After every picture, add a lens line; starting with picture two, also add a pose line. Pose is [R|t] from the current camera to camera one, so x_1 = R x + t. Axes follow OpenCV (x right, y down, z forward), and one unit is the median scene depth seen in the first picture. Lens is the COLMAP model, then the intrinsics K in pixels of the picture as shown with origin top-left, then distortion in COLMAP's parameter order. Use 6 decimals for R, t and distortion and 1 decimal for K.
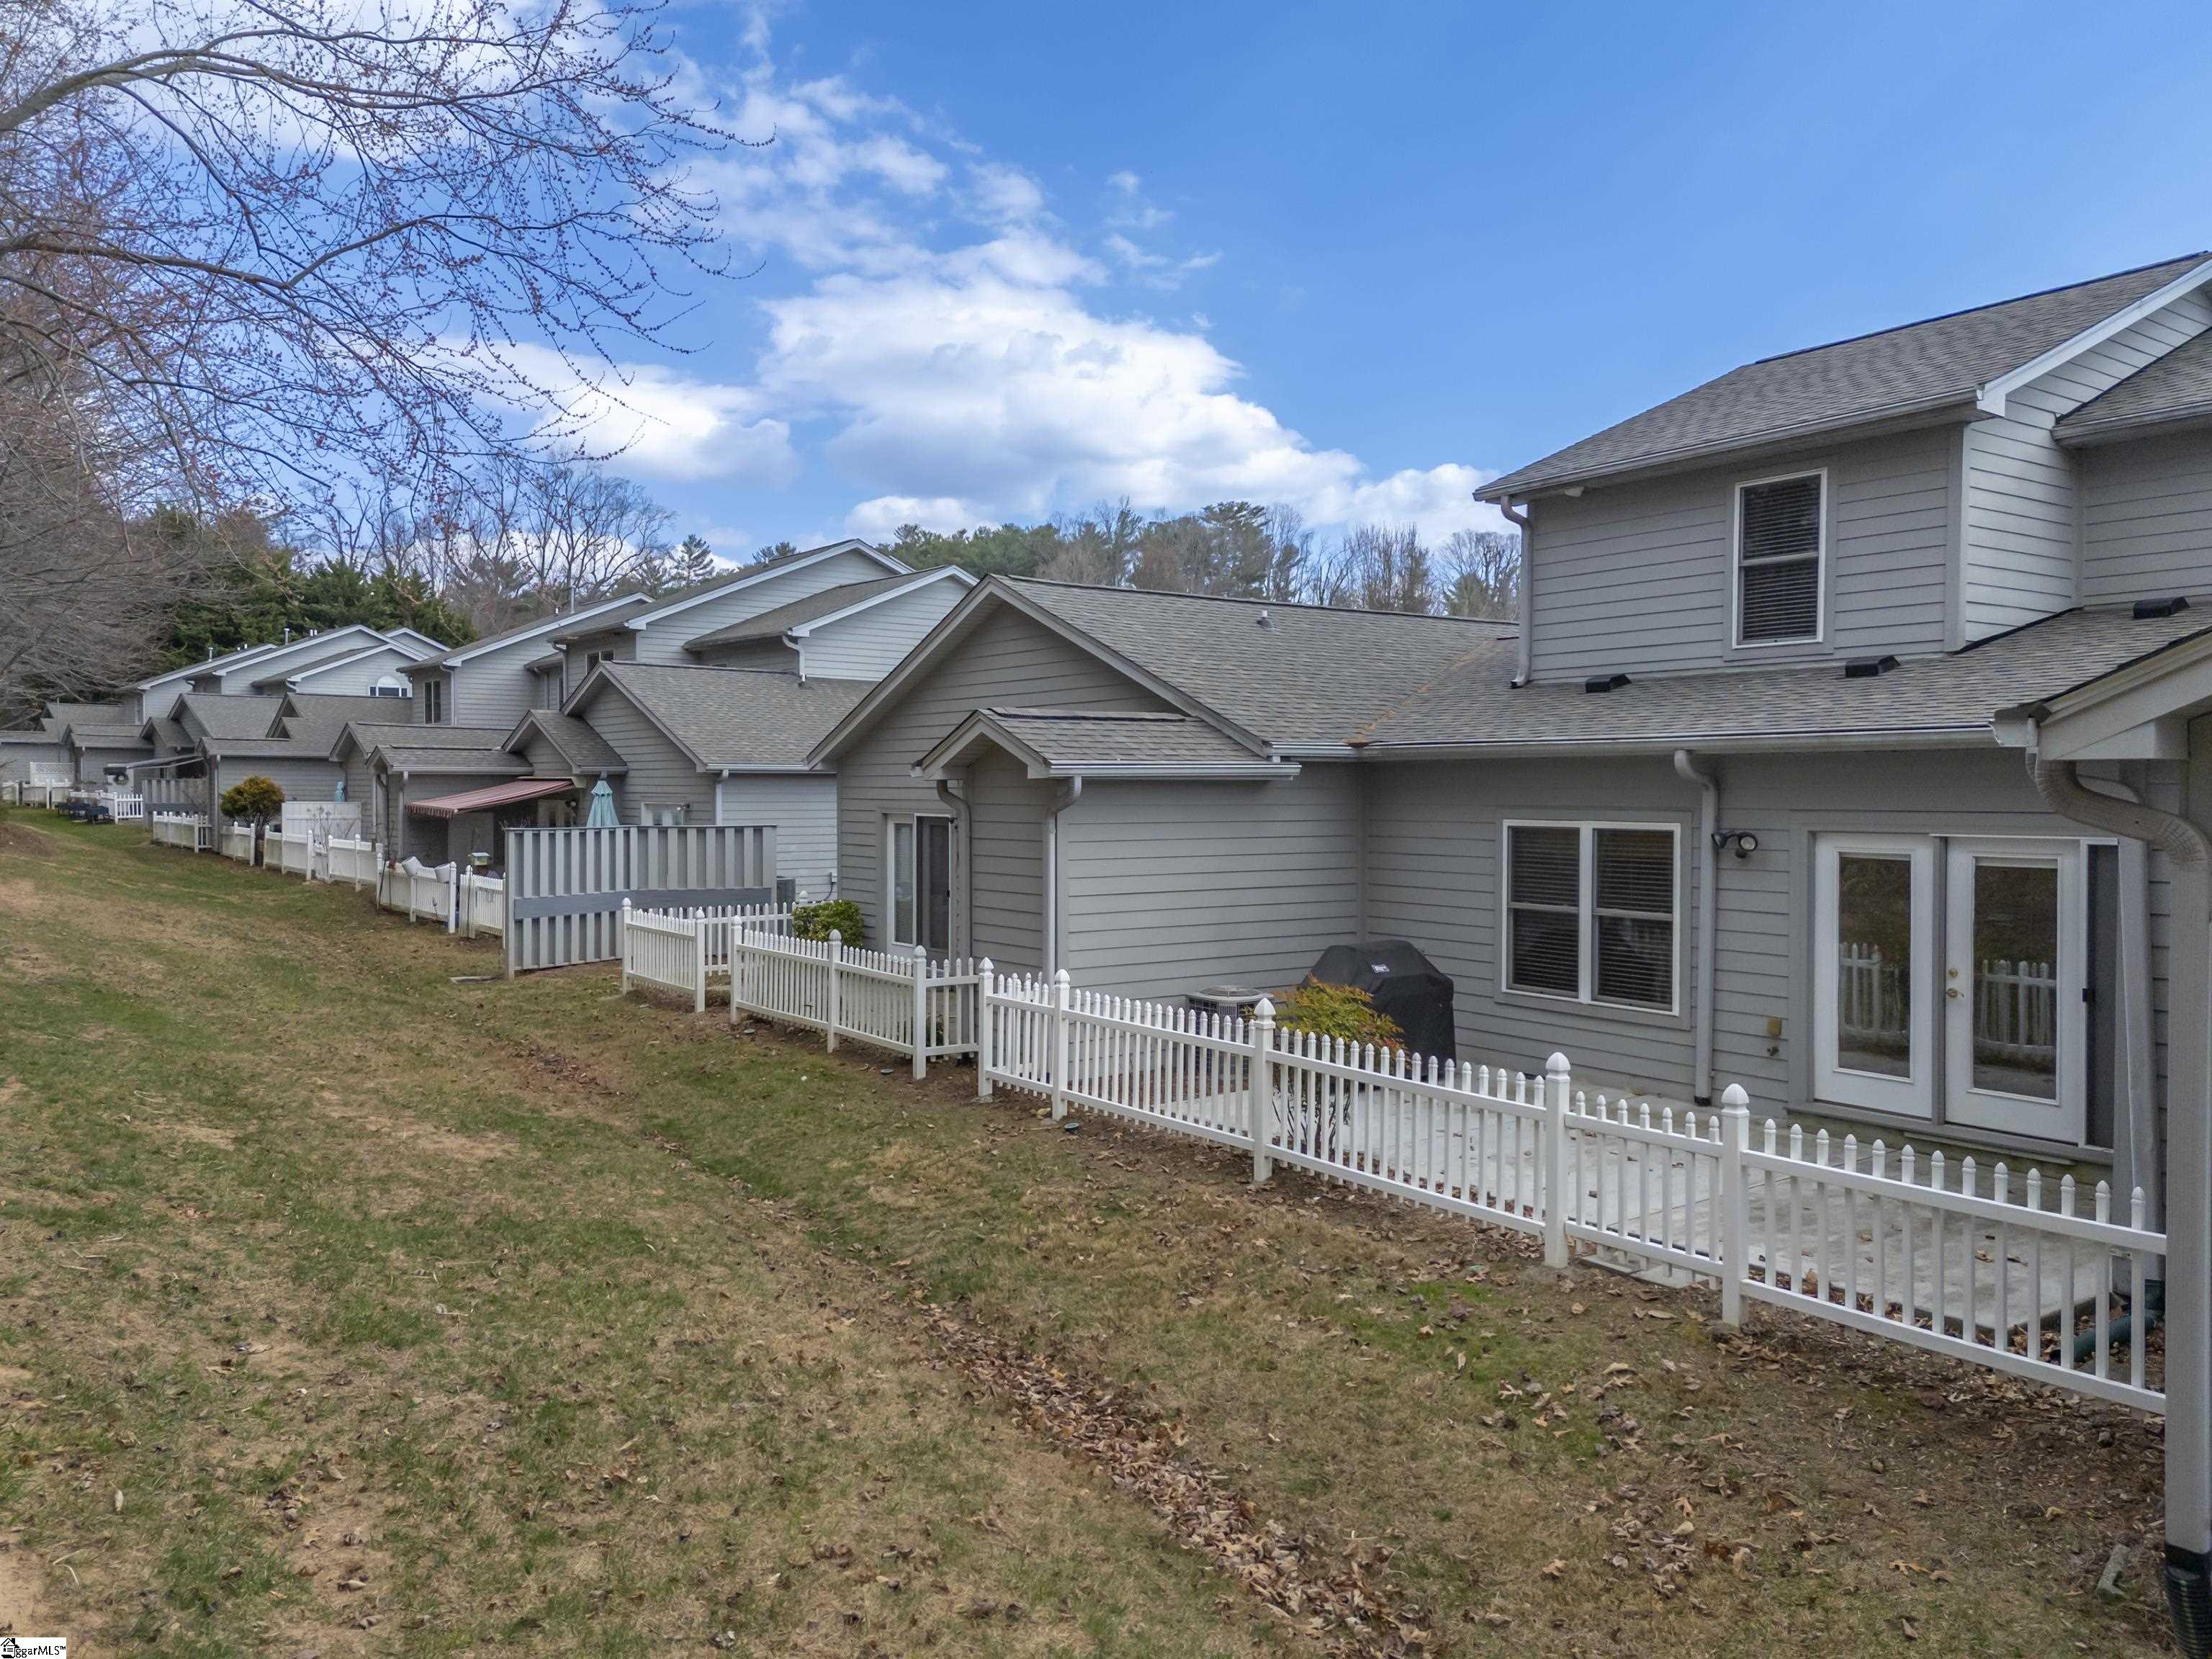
lens RADIAL K [[1566.6, 0, 1008.7], [0, 1566.6, 834.0], [0, 0, 1]] dist [0.001988, 0.000261]
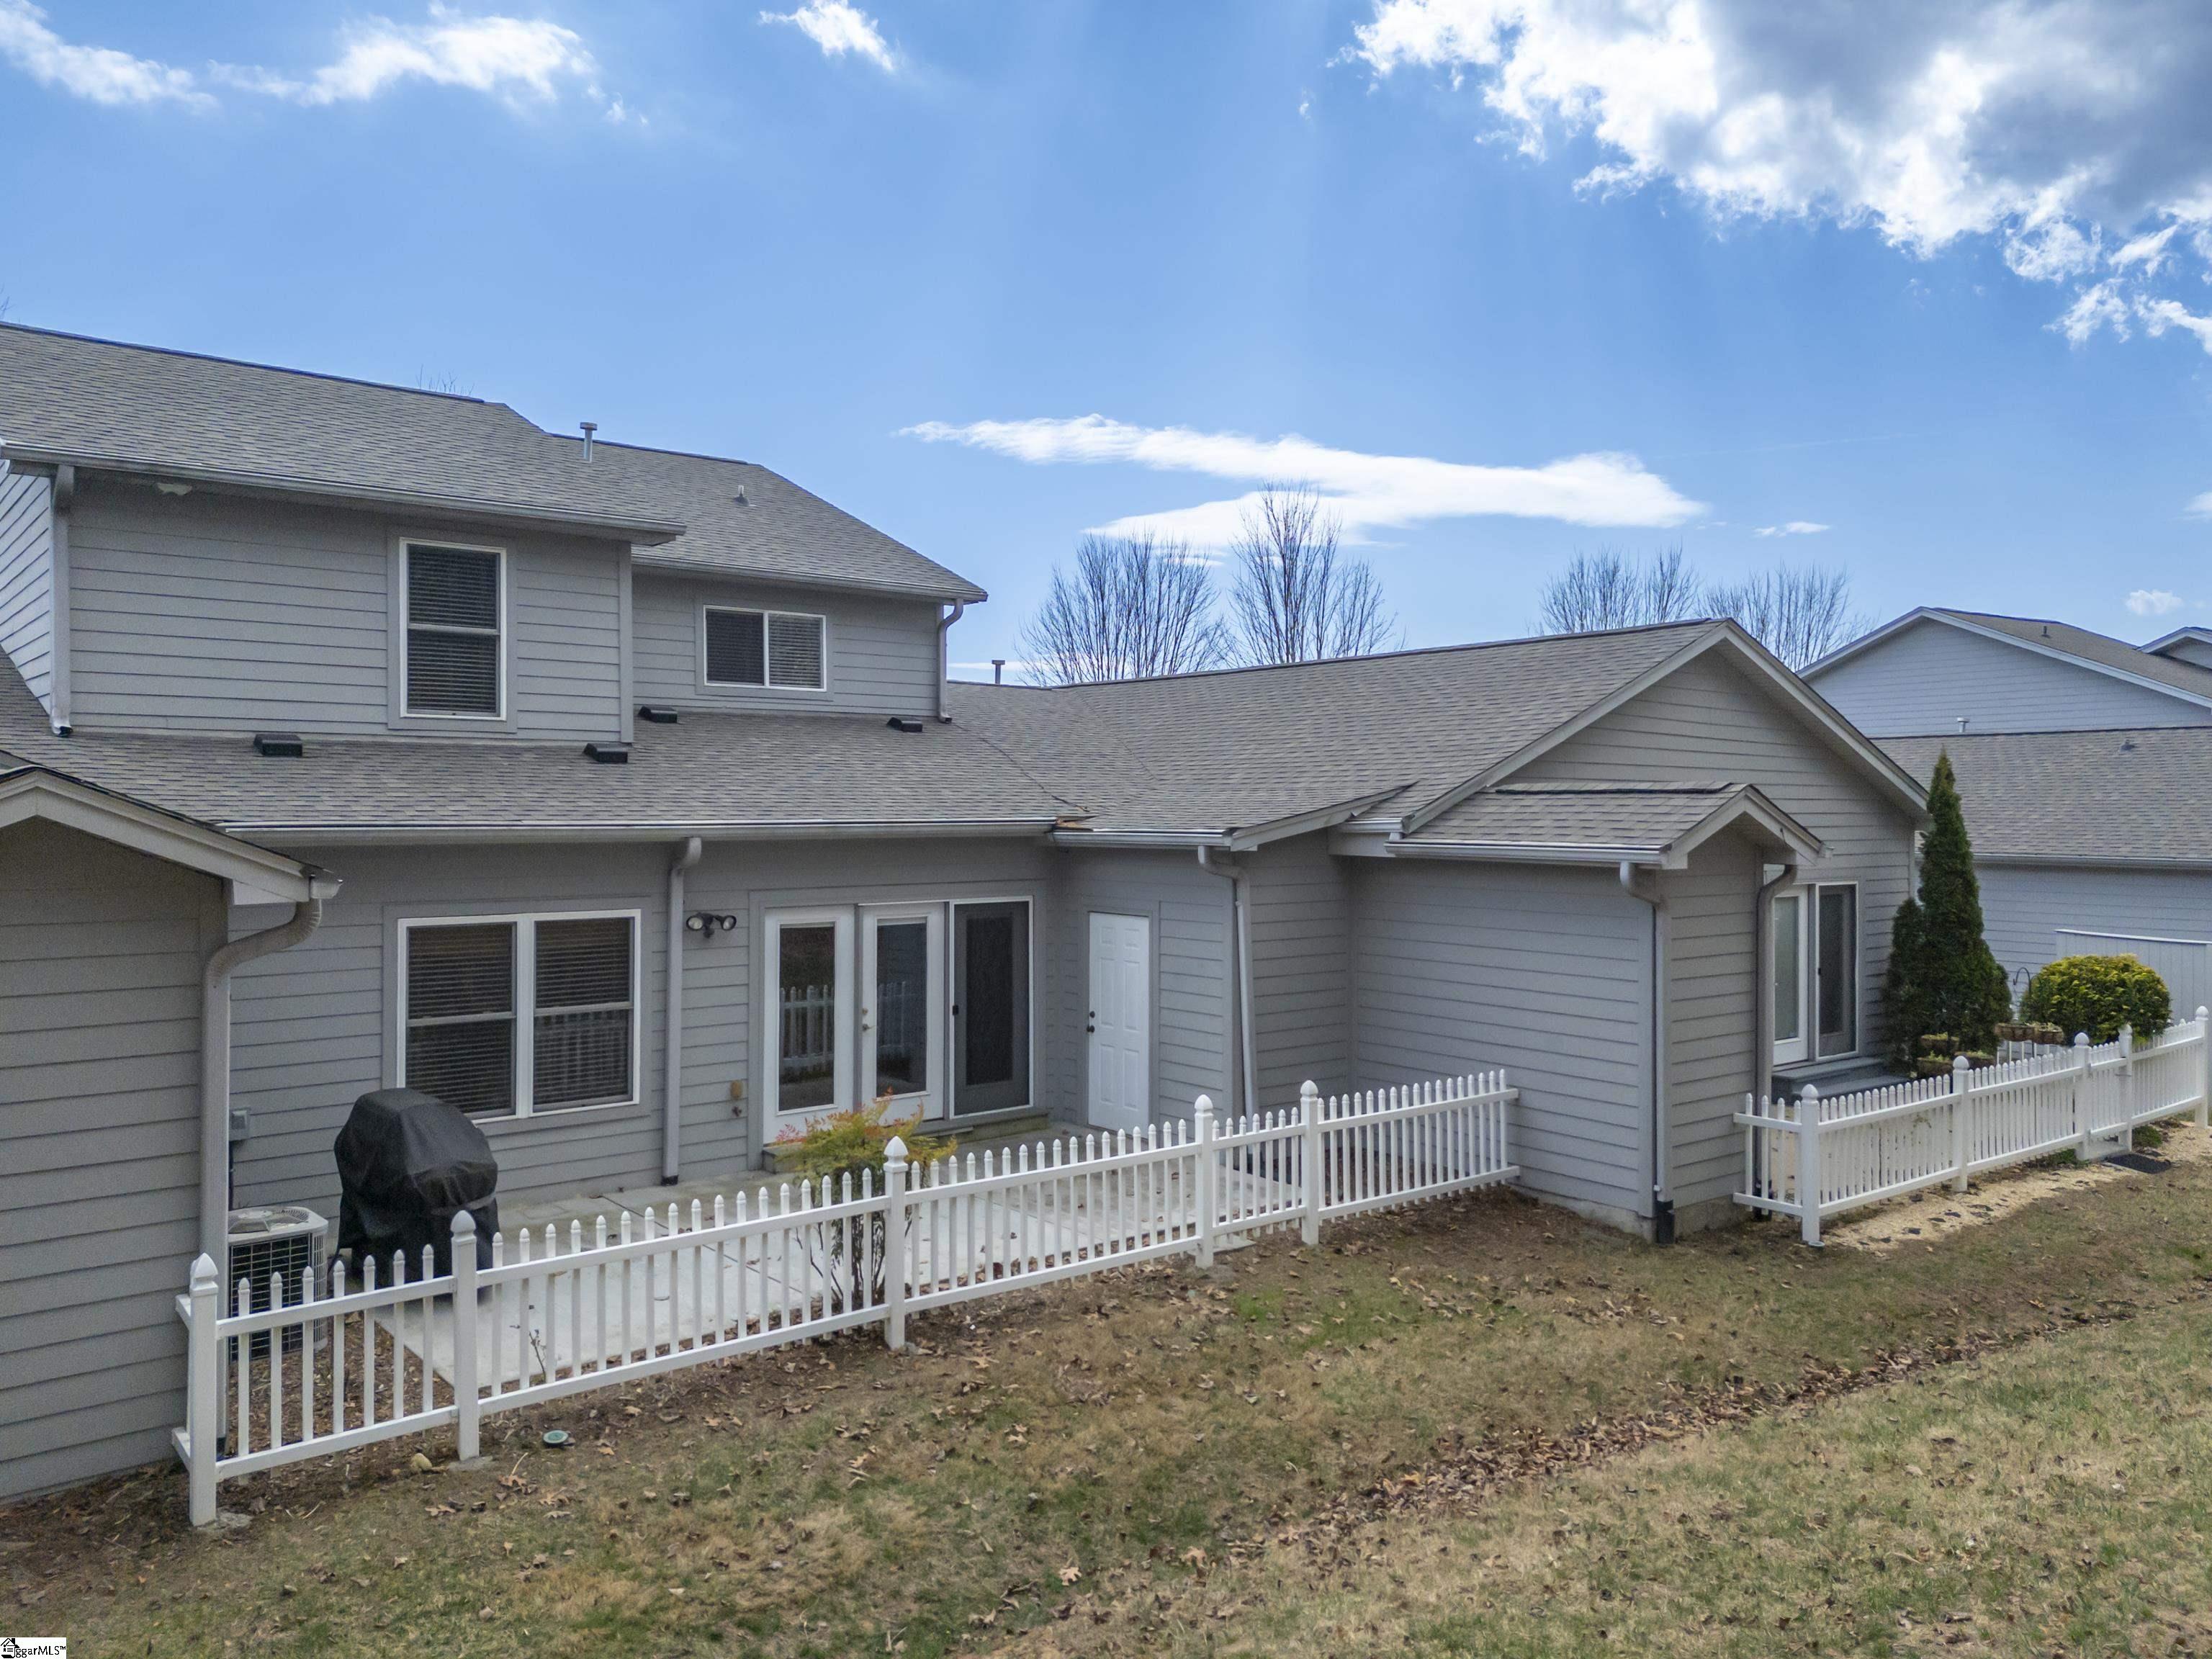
lens RADIAL K [[1614.5, 0, 1100.6], [0, 1614.5, 829.0], [0, 0, 1]] dist [0.101225, -0.086092]
pose [[-0.113302, -0.014308, 0.993458, -0.629409], [0.030153, 0.999386, 0.017832, -0.066967], [-0.993103, 0.031976, -0.112801, 0.823233]]
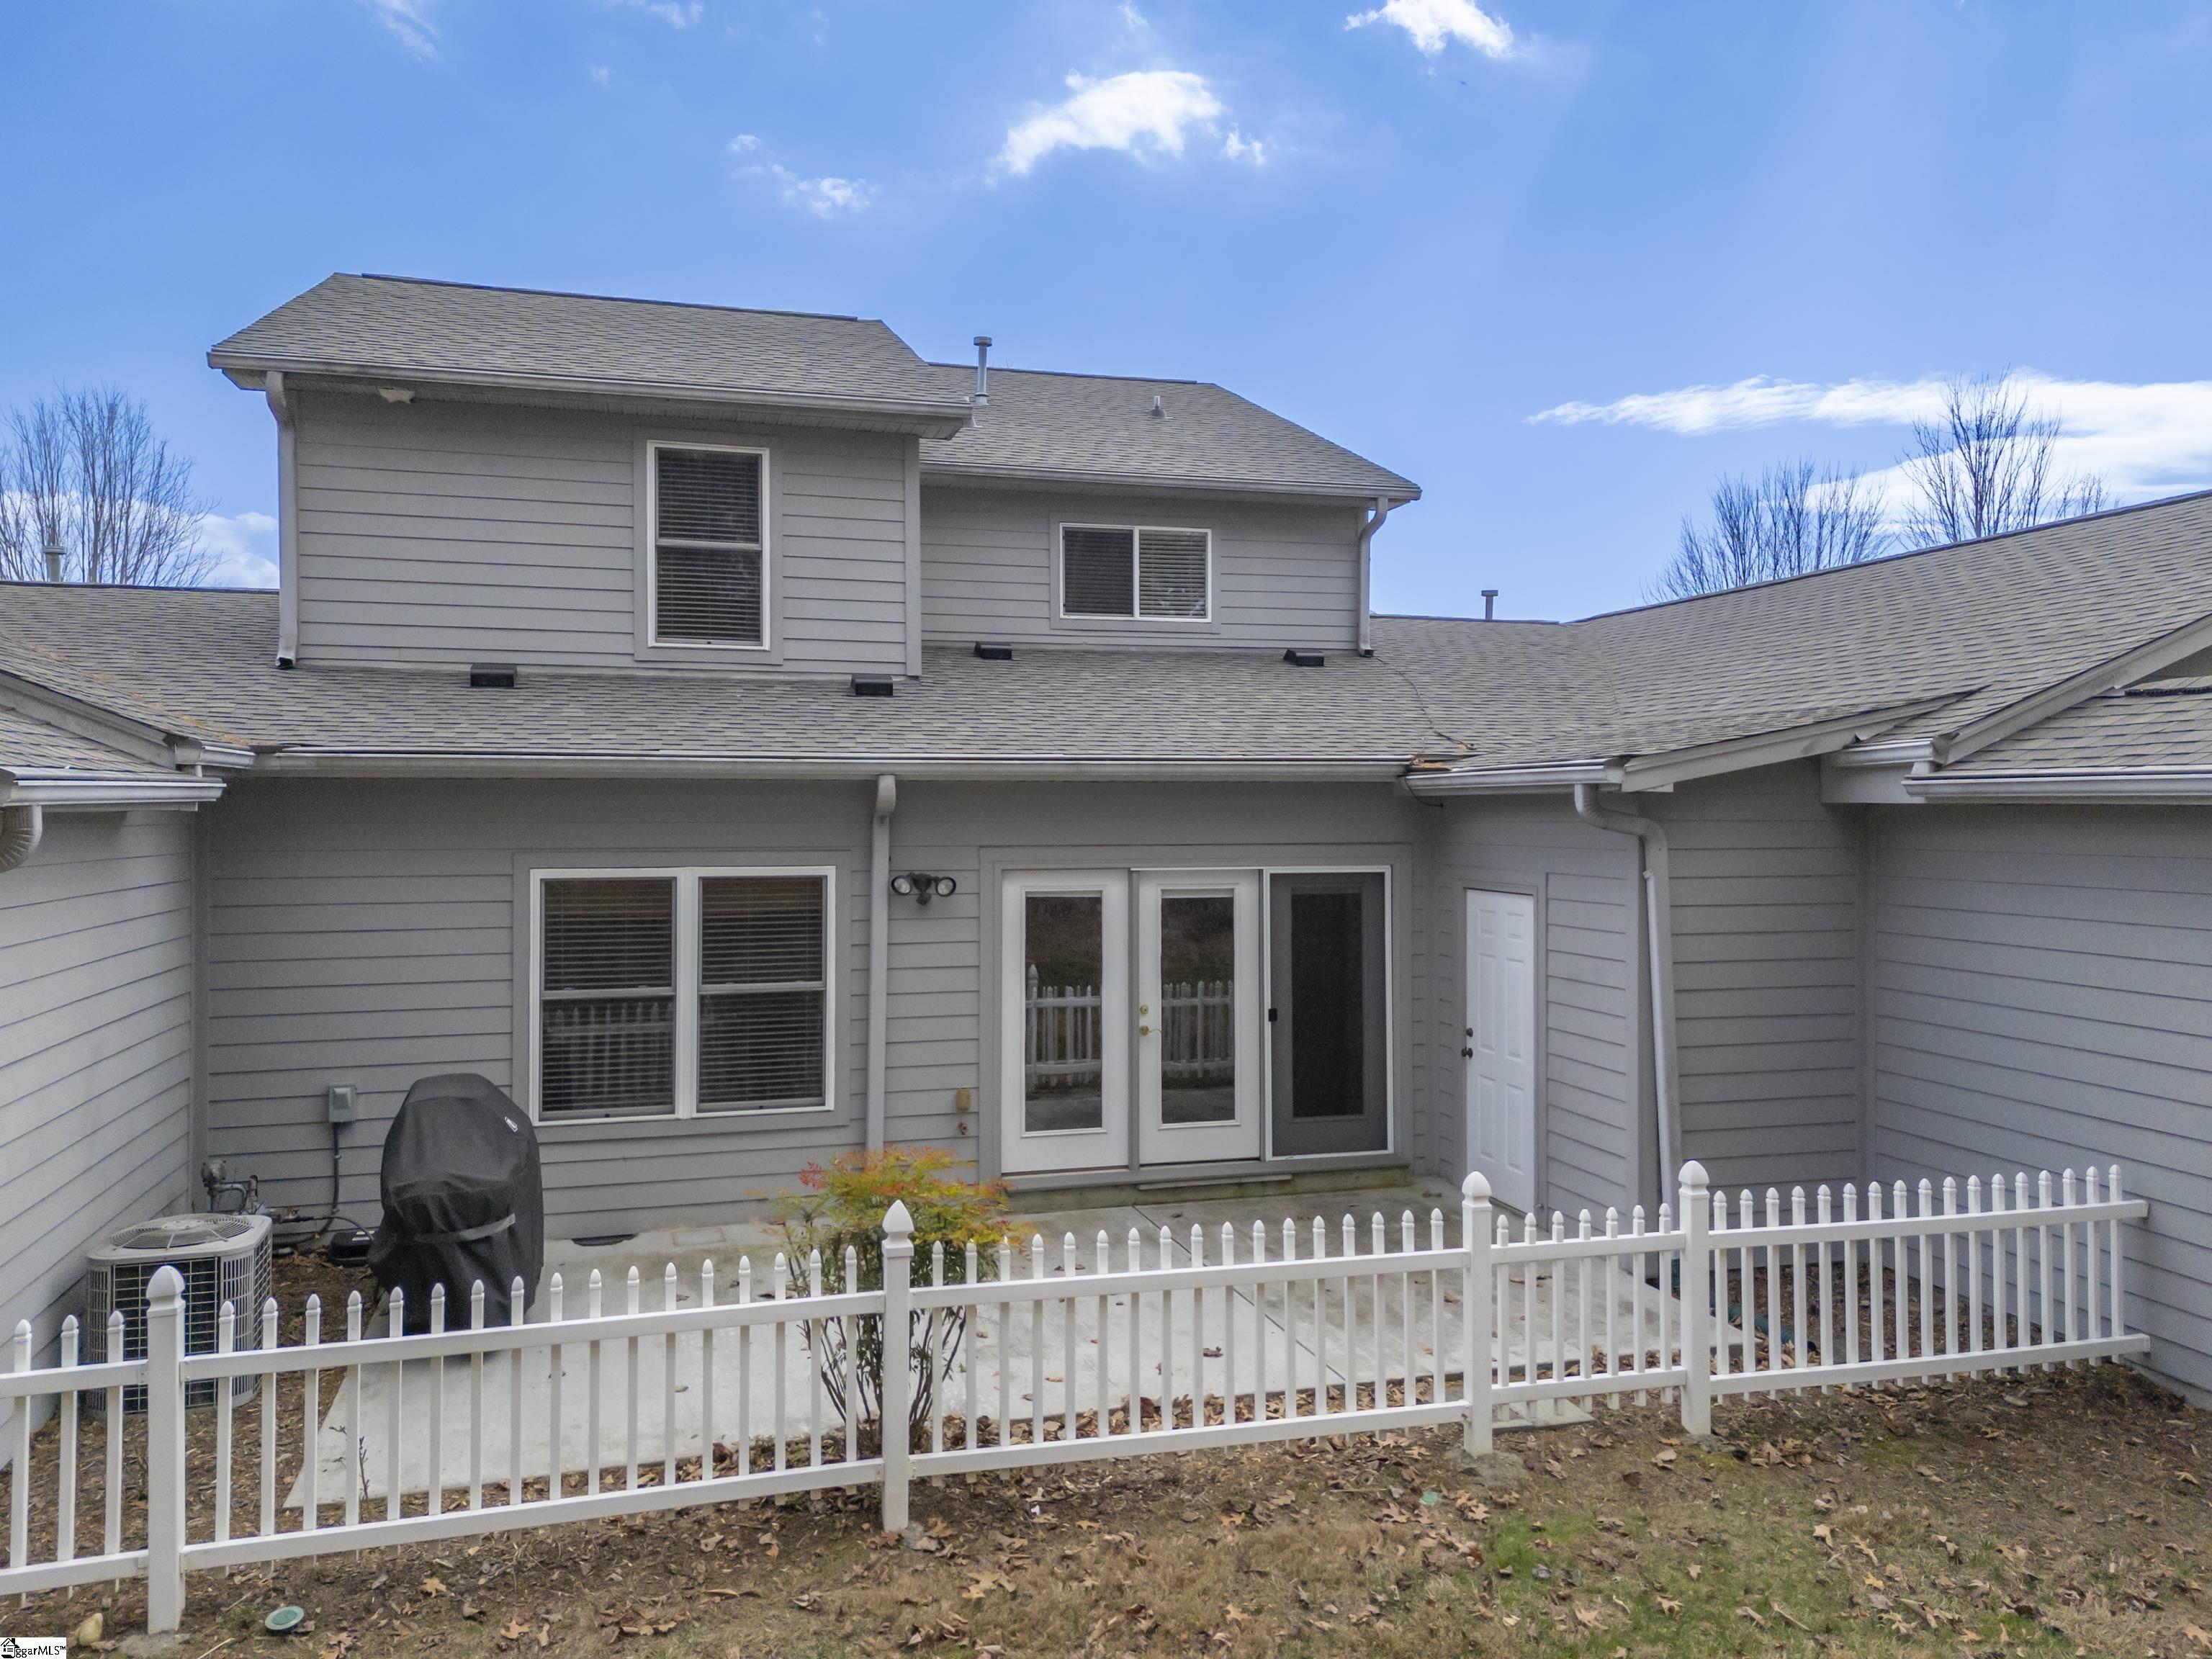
lens RADIAL K [[1614.5, 0, 1100.6], [0, 1614.5, 829.0], [0, 0, 1]] dist [0.101225, -0.086092]
pose [[0.287143, -0.012807, 0.957802, -0.317302], [0.030374, 0.999530, 0.004259, -0.024842], [-0.957406, 0.027869, 0.287397, 0.633400]]
